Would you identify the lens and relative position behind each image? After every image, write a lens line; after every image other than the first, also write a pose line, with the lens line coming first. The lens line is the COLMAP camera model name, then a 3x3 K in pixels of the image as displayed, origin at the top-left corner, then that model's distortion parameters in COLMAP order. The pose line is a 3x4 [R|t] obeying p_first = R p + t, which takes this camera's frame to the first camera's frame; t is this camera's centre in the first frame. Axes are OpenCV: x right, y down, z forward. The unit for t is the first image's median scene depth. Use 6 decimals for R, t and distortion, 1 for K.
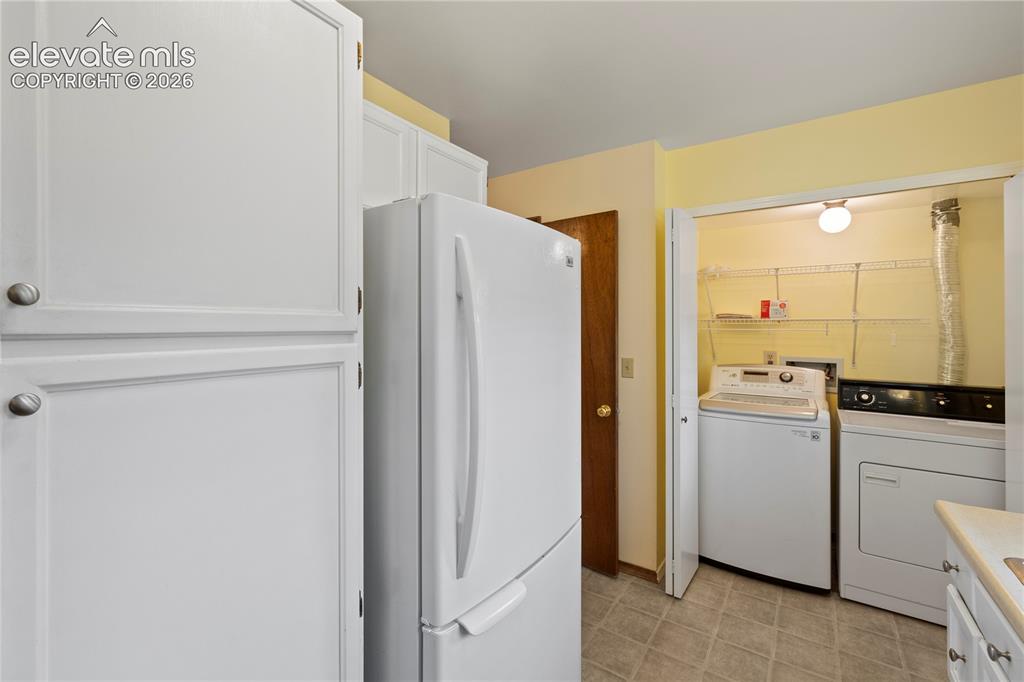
lens RADIAL K [[444.9, 0, 508.6], [0, 444.9, 320.1], [0, 0, 1]] dist [0.001166, 0.000209]
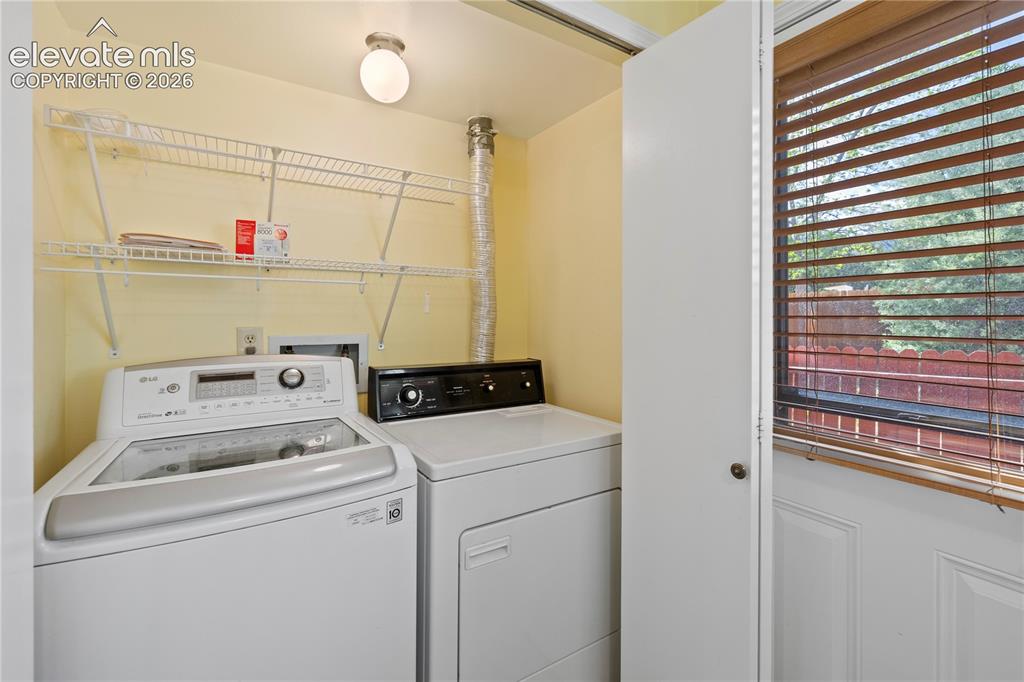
lens RADIAL K [[447.3, 0, 503.8], [0, 447.3, 315.7], [0, 0, 1]] dist [0.000778, 0.000105]
pose [[0.414072, 0.000145, 0.910244, 0.277579], [-0.010028, 0.999940, 0.004403, 0.056801], [-0.910189, -0.010951, 0.414049, 0.593654]]
